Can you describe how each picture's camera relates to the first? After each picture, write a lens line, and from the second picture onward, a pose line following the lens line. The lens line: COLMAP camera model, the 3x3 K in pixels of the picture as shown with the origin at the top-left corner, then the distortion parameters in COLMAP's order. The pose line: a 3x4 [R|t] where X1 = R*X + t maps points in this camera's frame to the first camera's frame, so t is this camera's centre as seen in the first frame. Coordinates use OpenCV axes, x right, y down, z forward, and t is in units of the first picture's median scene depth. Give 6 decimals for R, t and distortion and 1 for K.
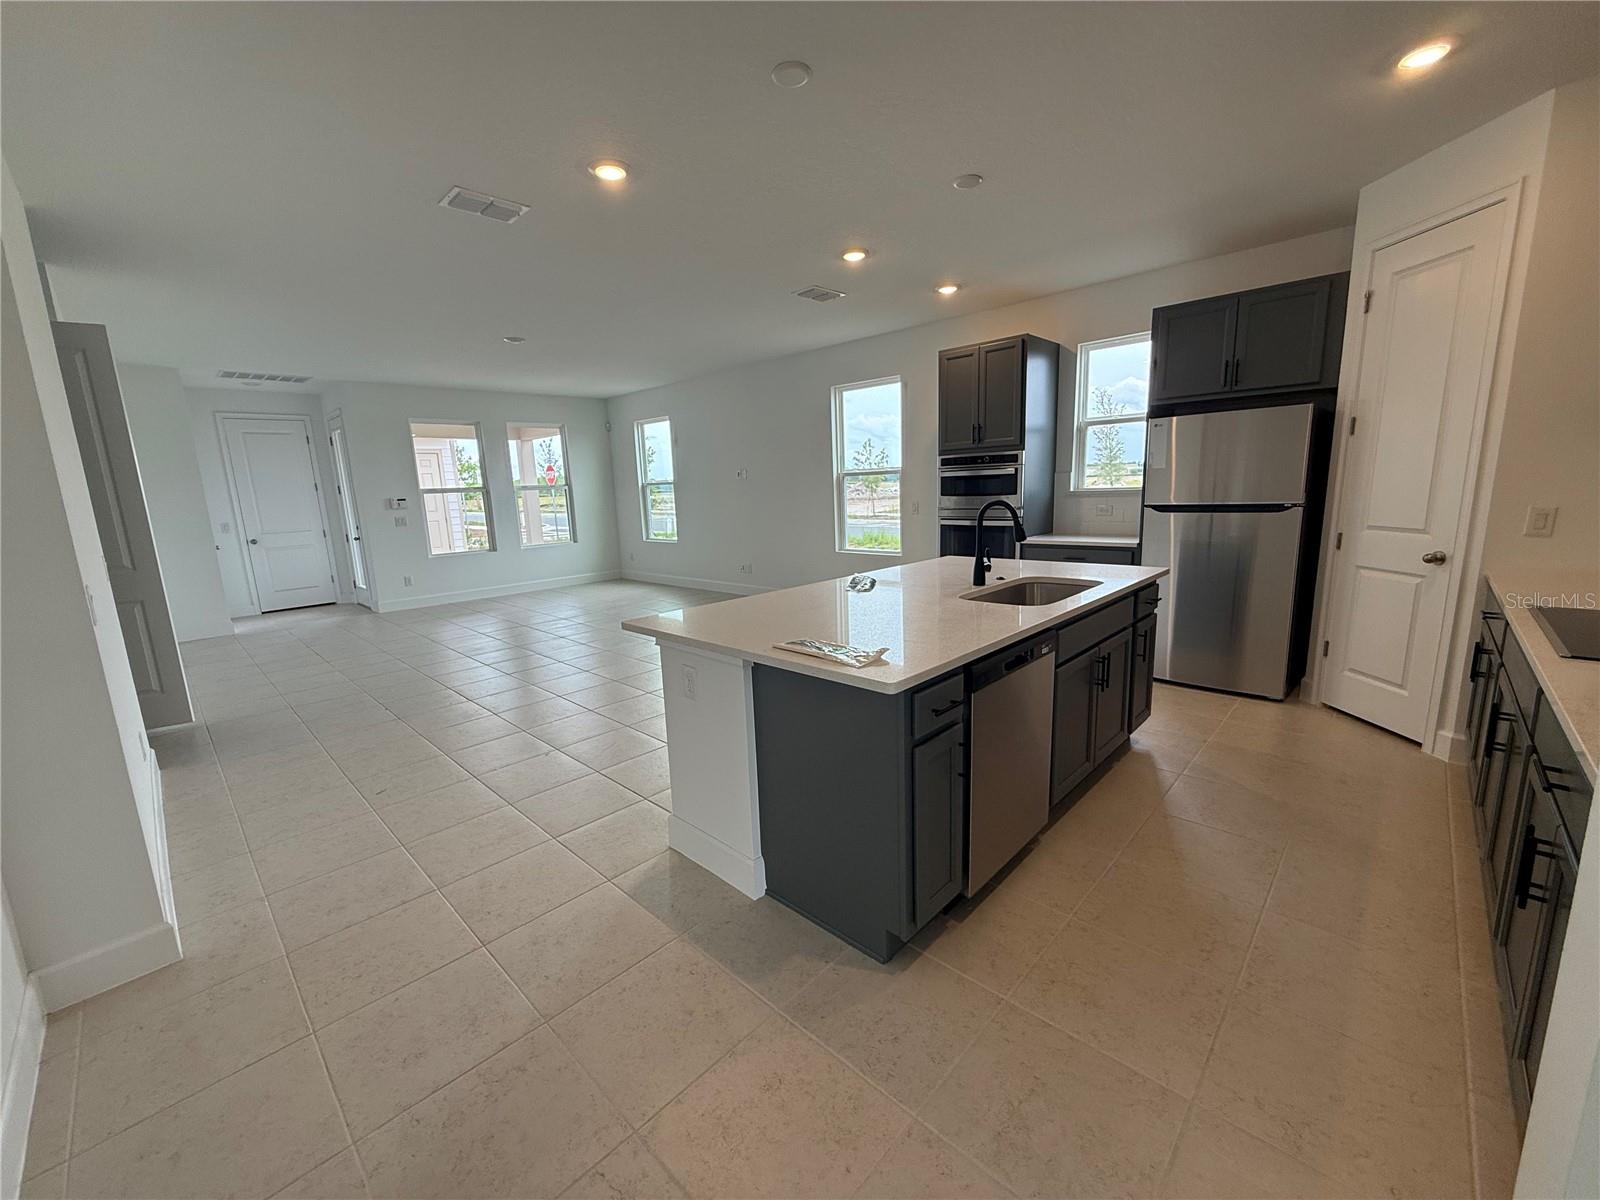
lens RADIAL K [[638.5, 0, 799.2], [0, 638.5, 603.8], [0, 0, 1]] dist [-0.000789, -0.000343]
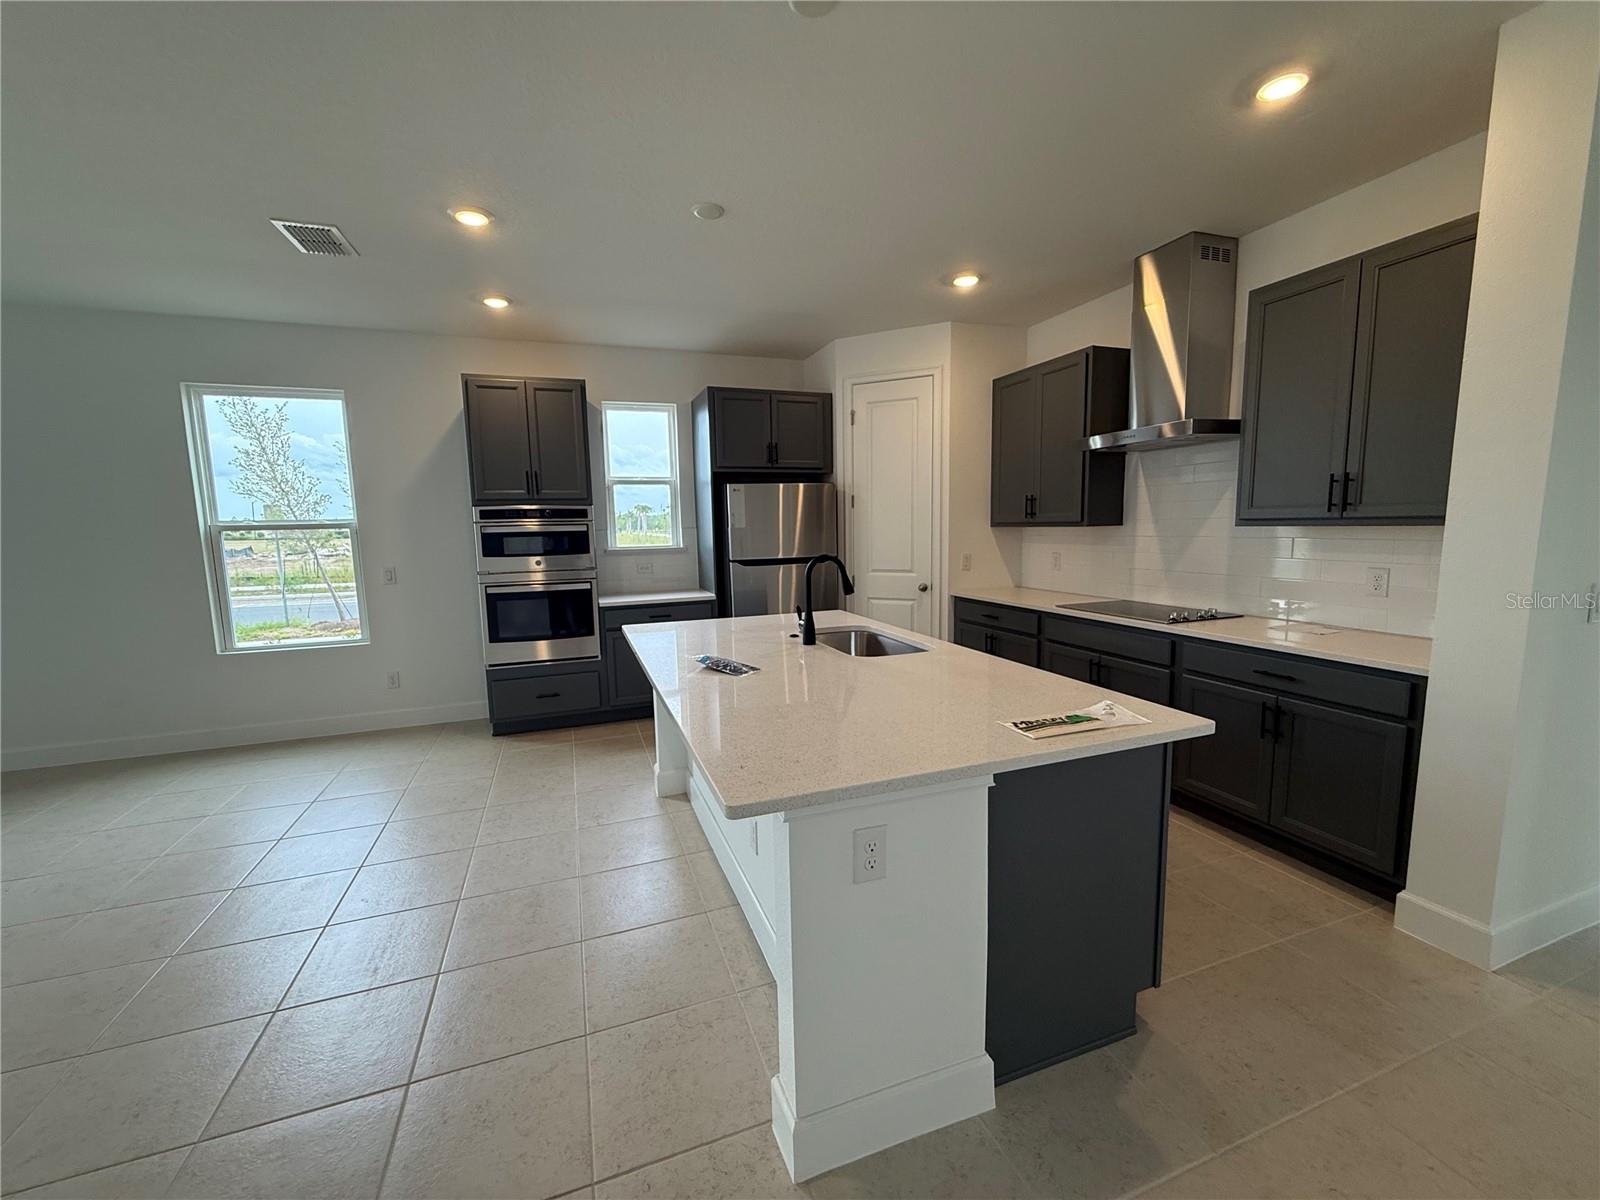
lens RADIAL K [[638.5, 0, 794.2], [0, 638.5, 602.0], [0, 0, 1]] dist [-0.000789, -0.000343]
pose [[0.441373, -0.079932, 0.893757, -0.214239], [0.170221, 0.985398, 0.004066, -0.037214], [-0.881030, 0.150342, 0.448534, 0.224919]]
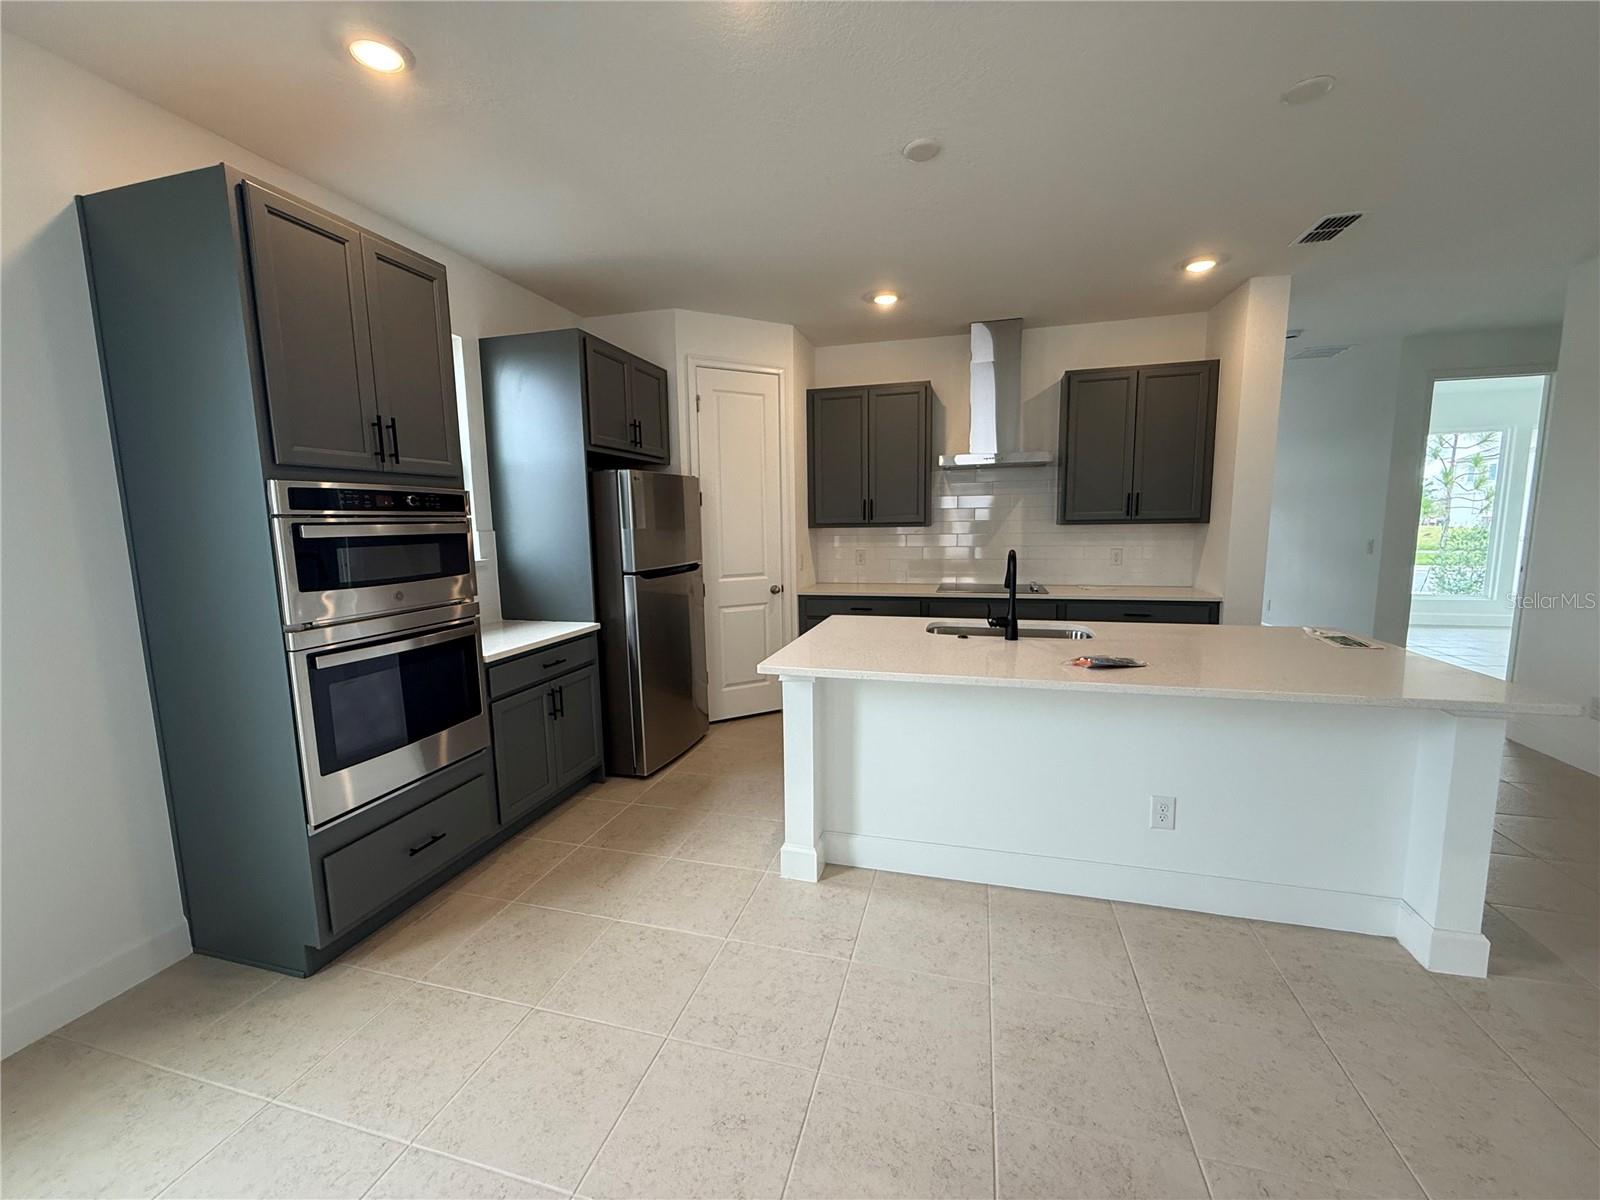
lens RADIAL K [[638.5, 0, 803.2], [0, 638.5, 602.0], [0, 0, 1]] dist [-0.000789, -0.000343]
pose [[-0.472715, -0.066893, 0.878673, -0.151875], [0.197576, 0.963684, 0.179658, -0.118844], [-0.858781, 0.258531, -0.442331, 0.634252]]
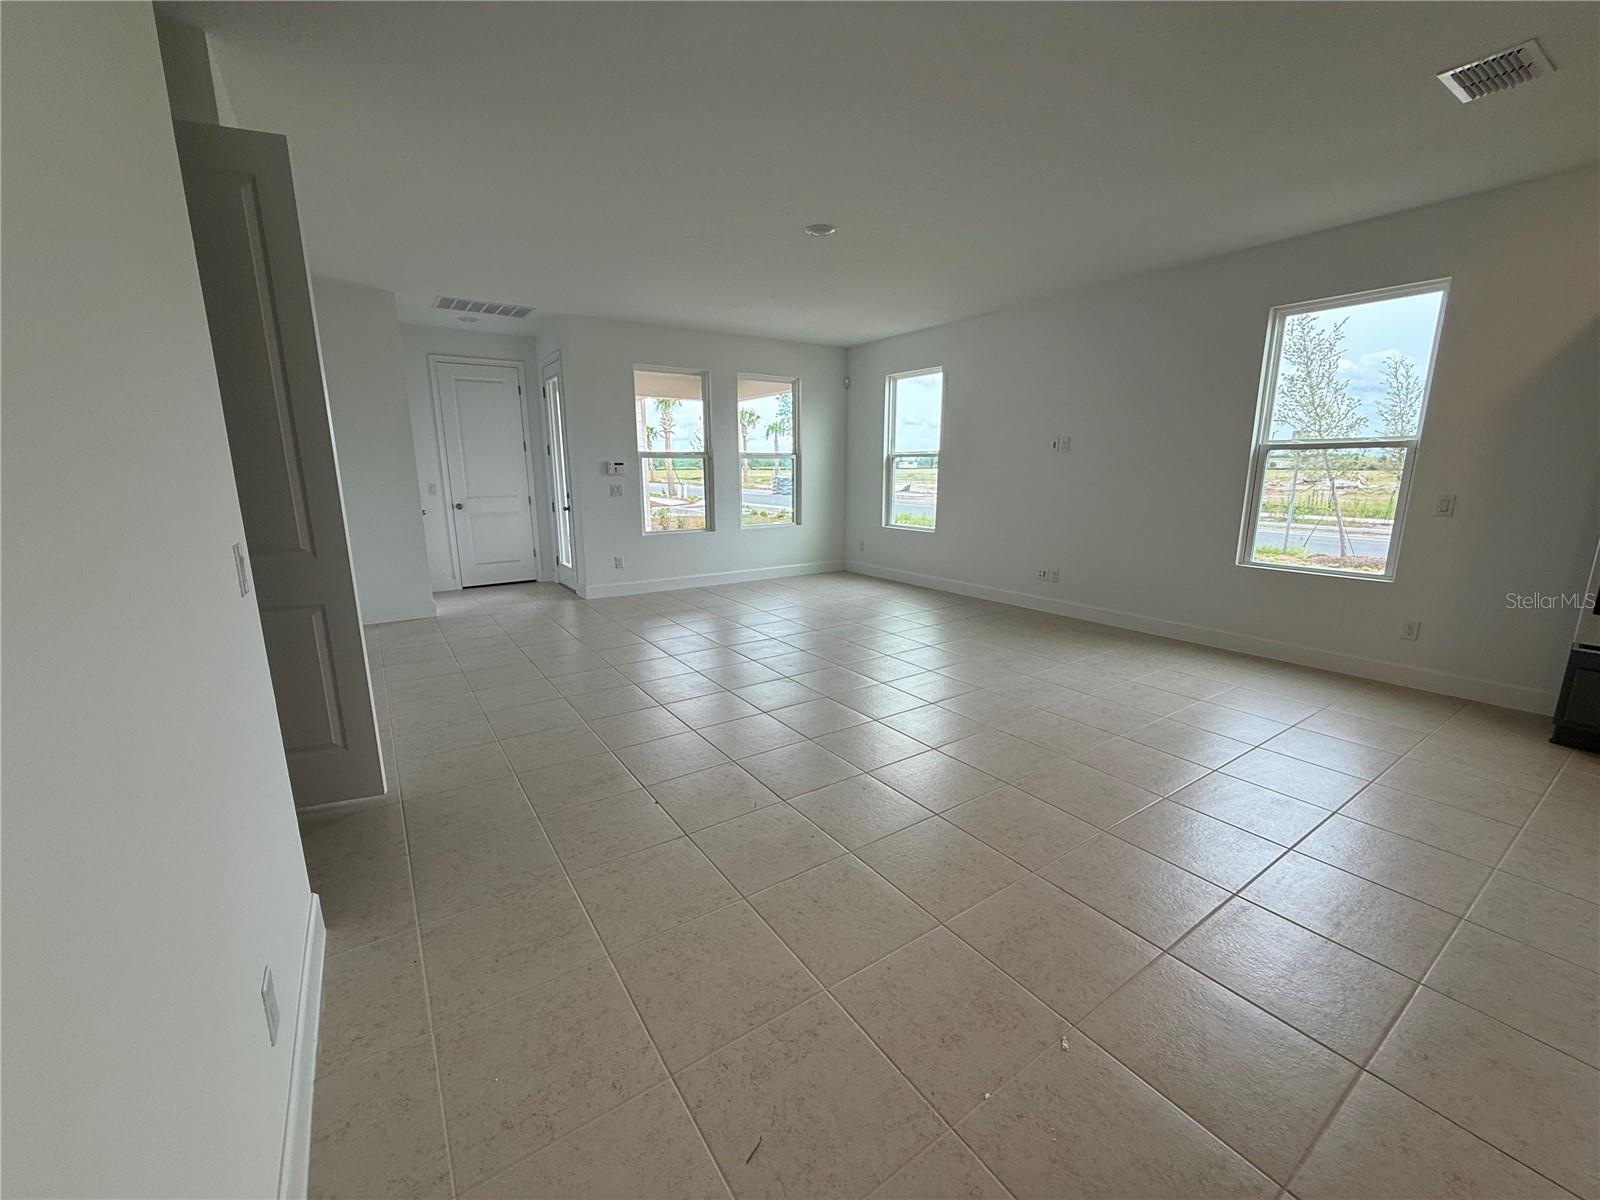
lens RADIAL K [[638.5, 0, 795.4], [0, 638.5, 604.1], [0, 0, 1]] dist [-0.000789, -0.000343]
pose [[0.976804, 0.078448, -0.199248, -0.227760], [-0.072291, 0.996659, 0.038001, -0.031597], [0.201564, -0.022716, 0.979212, 0.241483]]
